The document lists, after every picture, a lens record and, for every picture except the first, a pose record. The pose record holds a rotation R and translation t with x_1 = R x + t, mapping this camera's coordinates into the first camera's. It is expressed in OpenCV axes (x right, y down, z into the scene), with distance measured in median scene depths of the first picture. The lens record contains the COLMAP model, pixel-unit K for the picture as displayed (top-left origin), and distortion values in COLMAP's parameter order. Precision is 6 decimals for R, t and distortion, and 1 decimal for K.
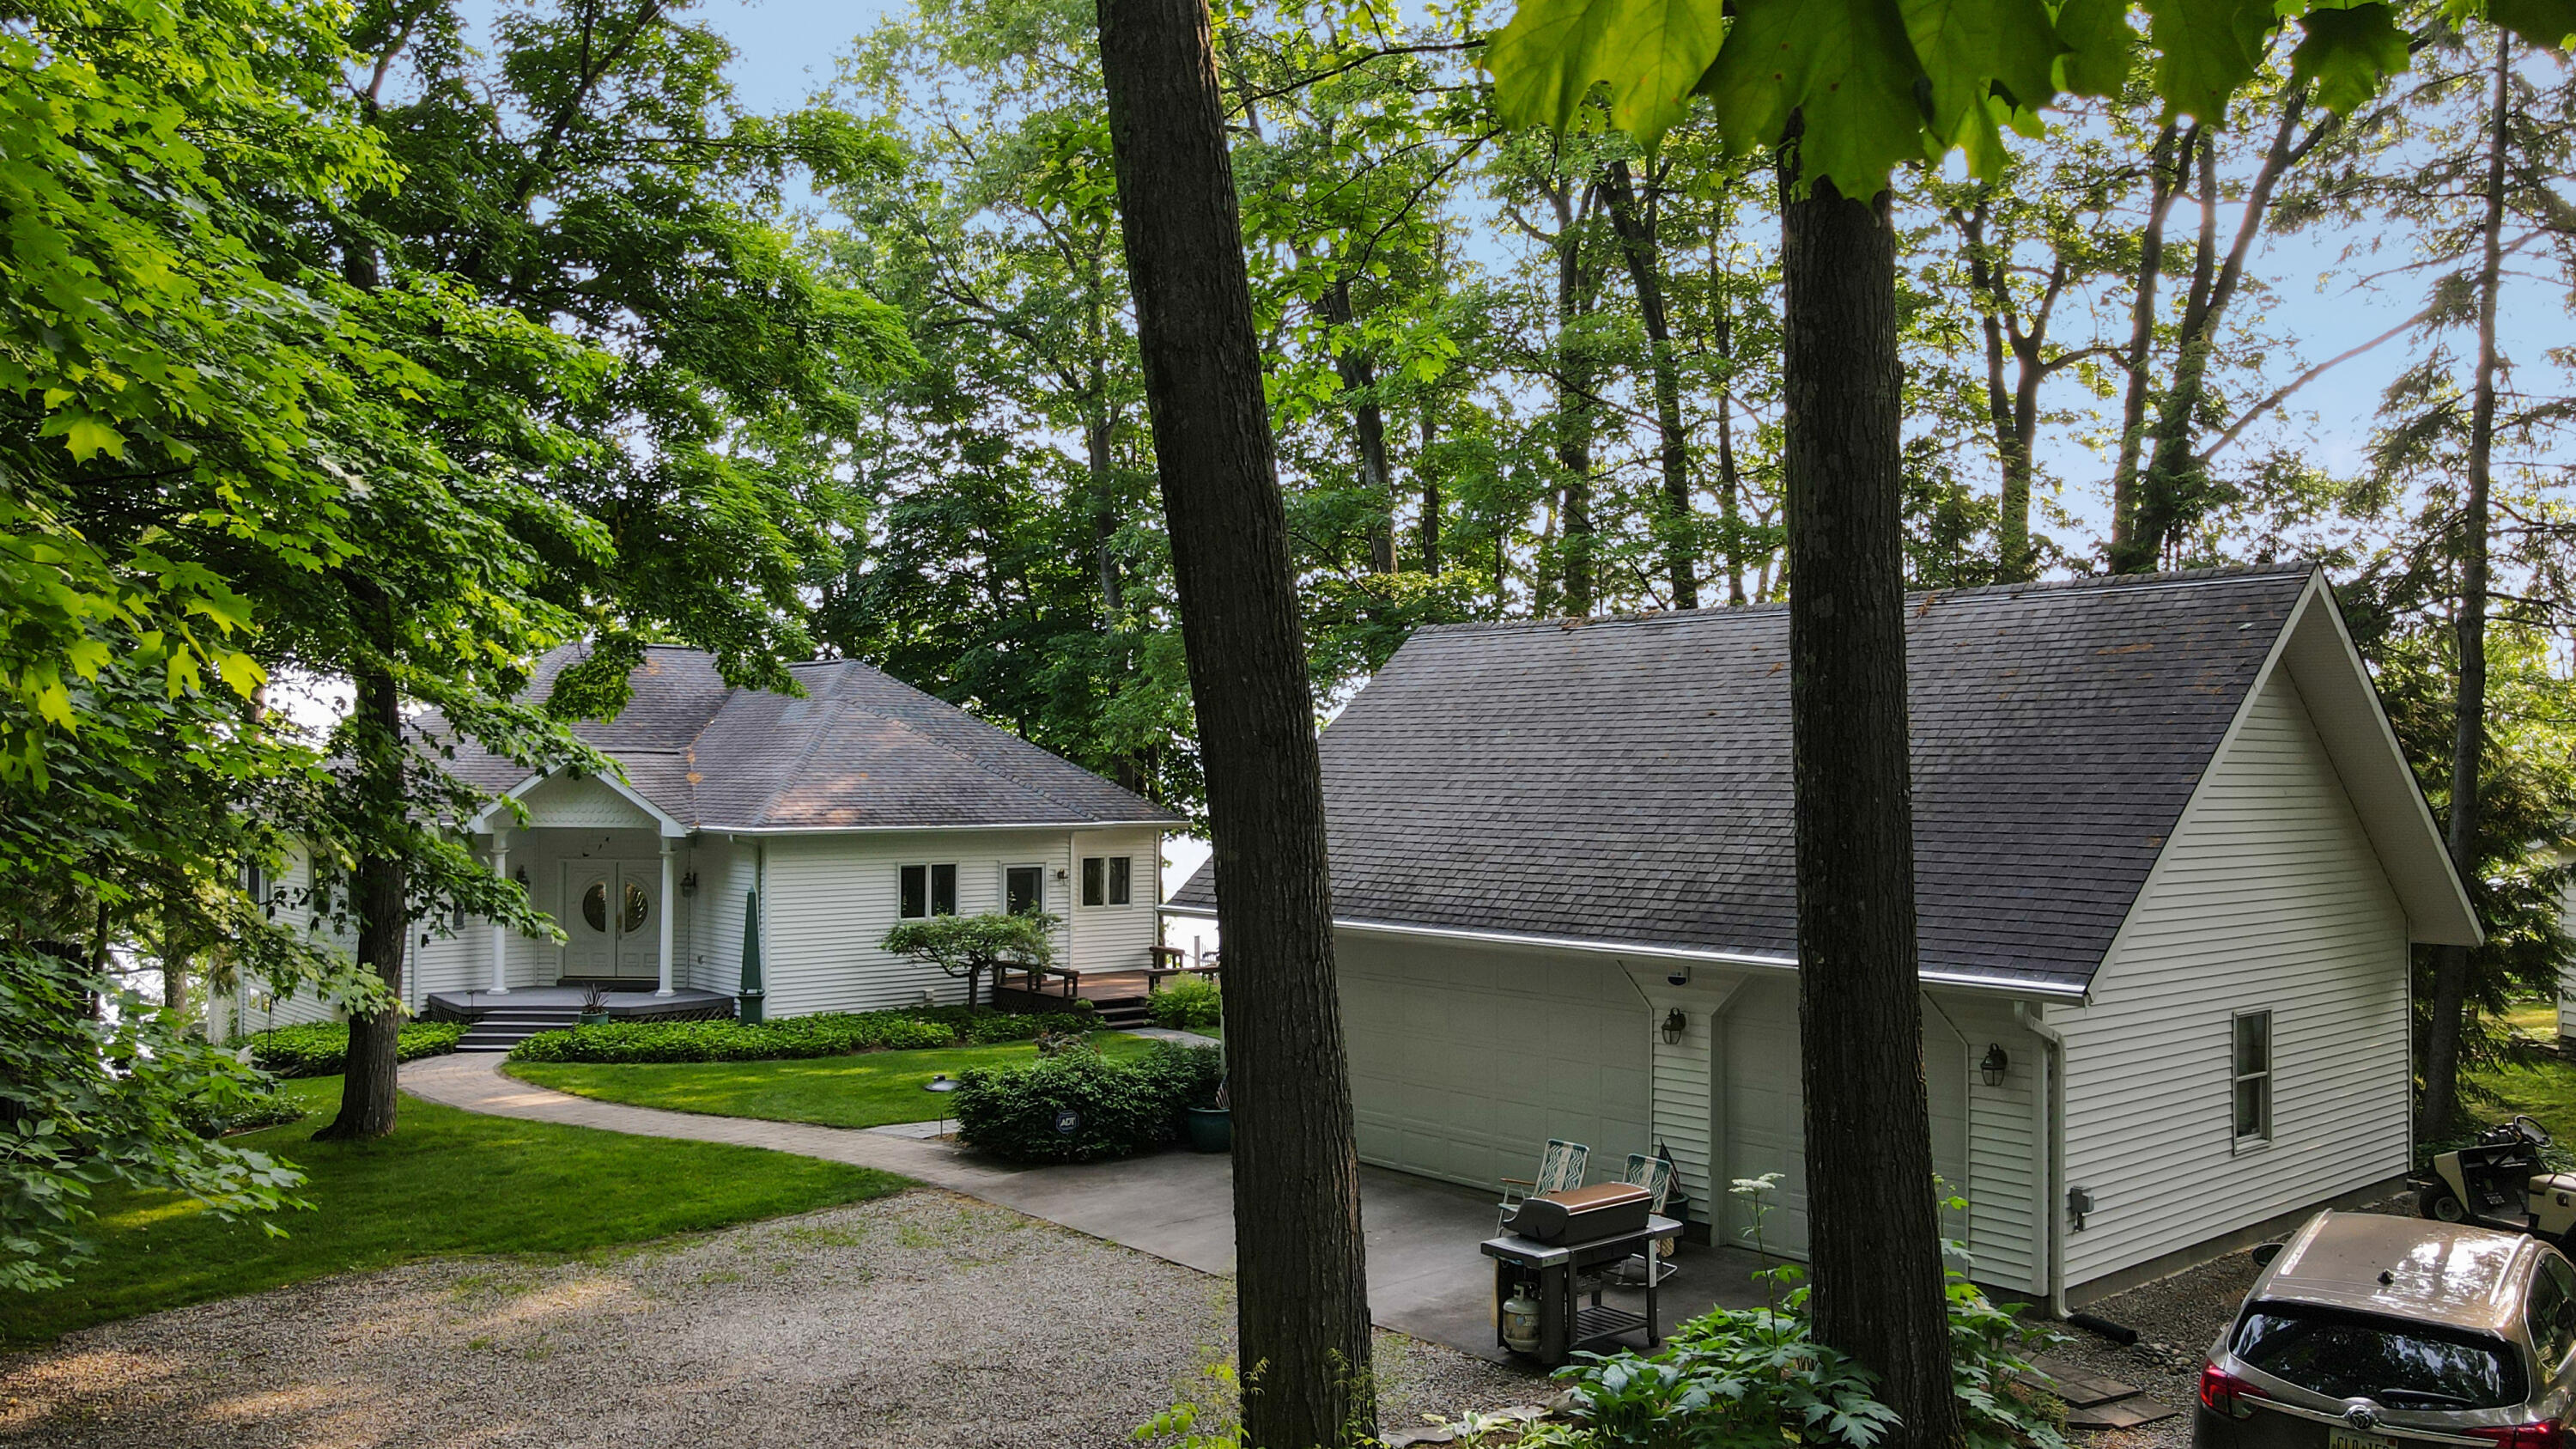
lens RADIAL K [[1929.0, 0, 1283.2], [0, 1929.0, 775.0], [0, 0, 1]] dist [-0.029867, -0.003123]
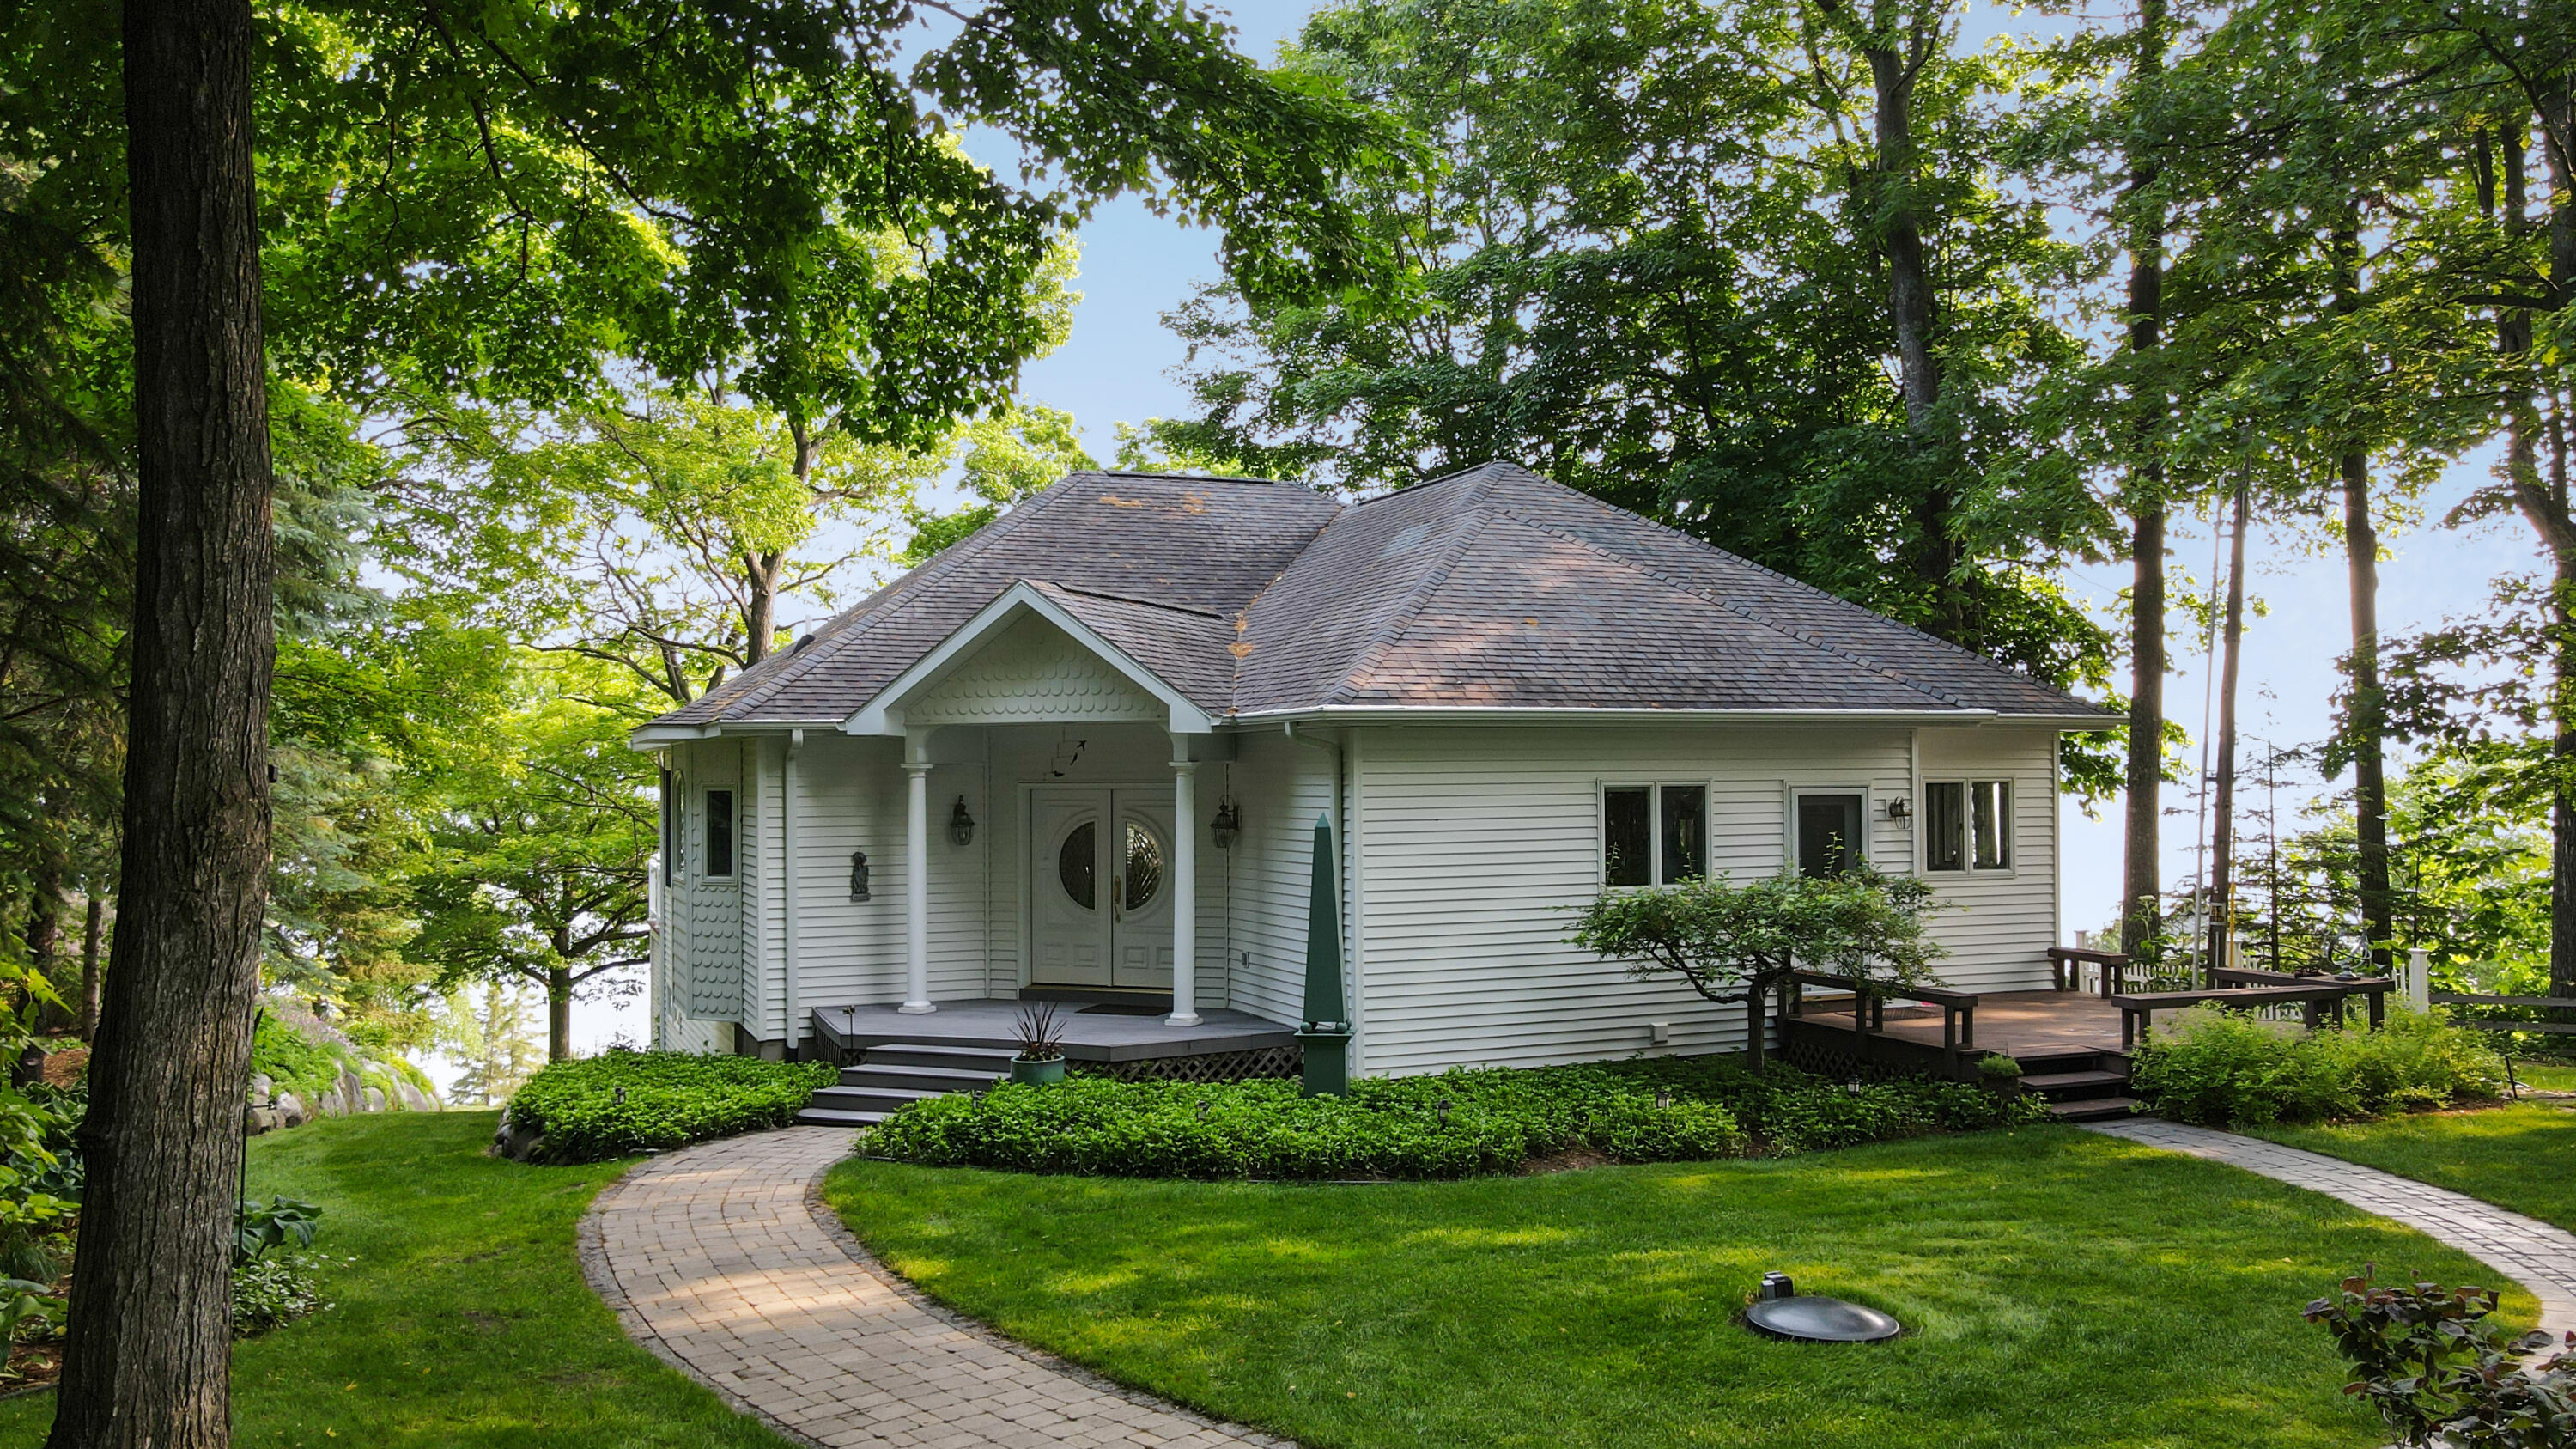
lens RADIAL K [[1929.0, 0, 1283.2], [0, 1929.0, 775.0], [0, 0, 1]] dist [-0.029867, -0.003123]
pose [[0.950073, -0.011994, -0.311798, -0.120398], [0.012544, 0.999921, -0.000240, 0.043886], [0.311777, -0.003683, 0.950148, 0.482992]]
